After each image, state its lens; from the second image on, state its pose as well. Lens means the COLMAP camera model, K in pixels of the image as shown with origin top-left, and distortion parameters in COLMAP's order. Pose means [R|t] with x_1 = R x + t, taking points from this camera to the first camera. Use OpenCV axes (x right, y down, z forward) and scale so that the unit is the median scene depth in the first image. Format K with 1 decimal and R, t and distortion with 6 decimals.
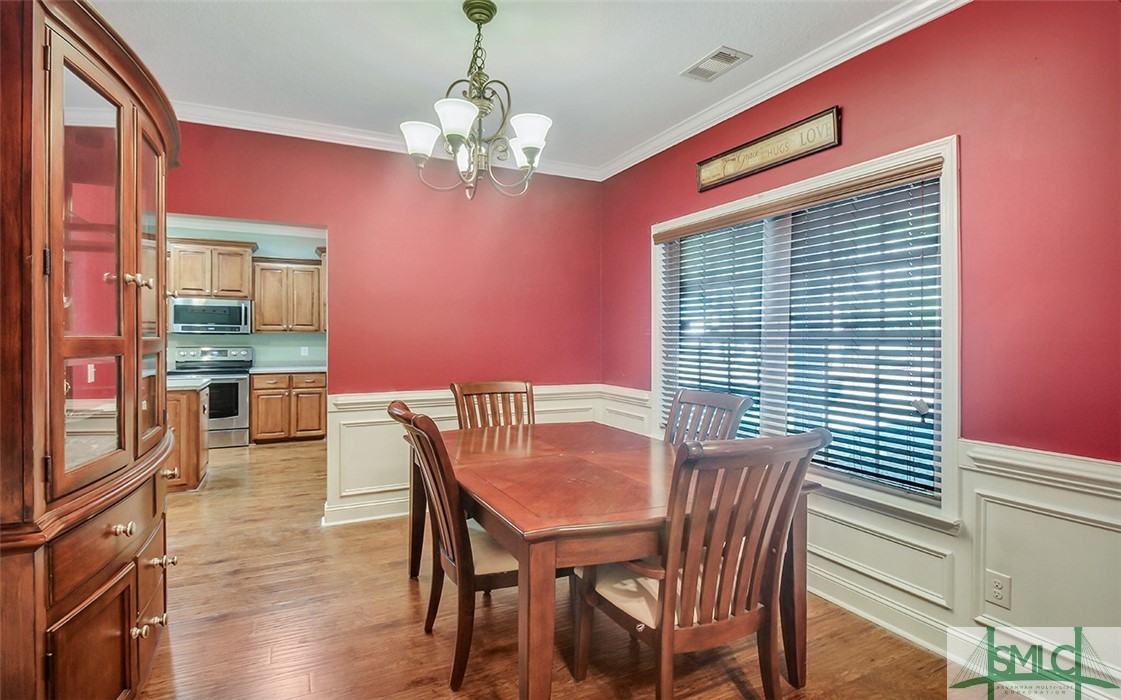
lens RADIAL K [[531.9, 0, 562.0], [0, 531.9, 333.5], [0, 0, 1]] dist [0.014357, -0.020971]
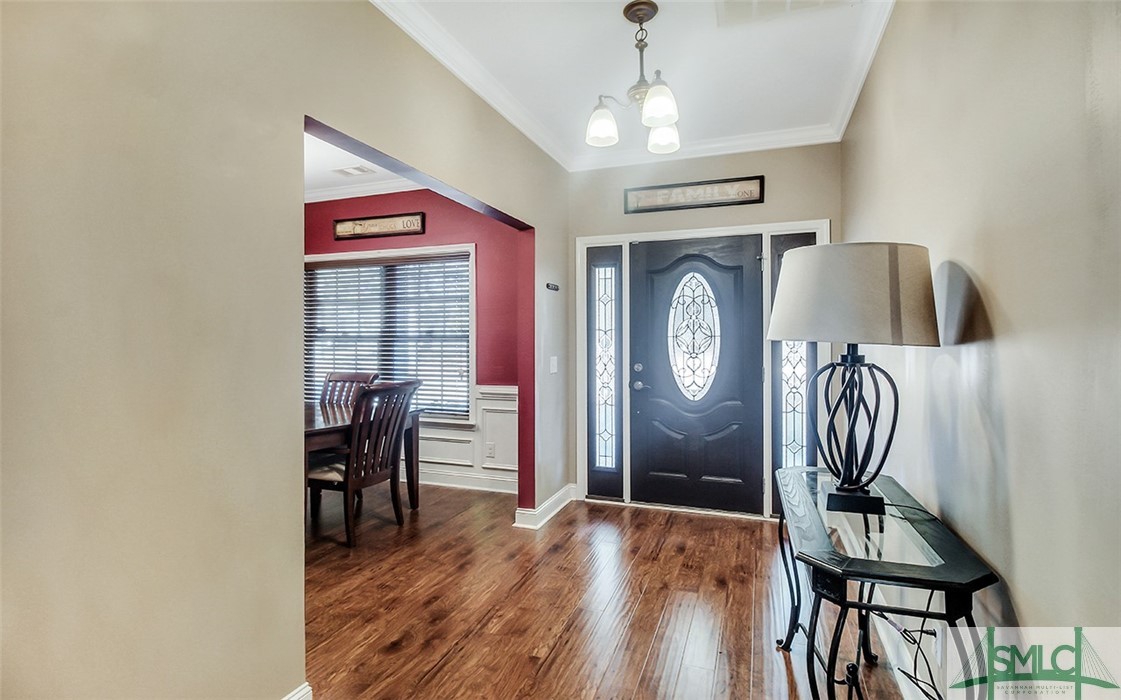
lens RADIAL K [[531.9, 0, 562.0], [0, 531.9, 333.5], [0, 0, 1]] dist [0.014357, -0.020971]
pose [[0.728040, 0.002757, 0.685529, -0.436993], [0.001777, 0.999981, -0.005909, 0.002867], [-0.685533, 0.005520, 0.728021, -0.740783]]
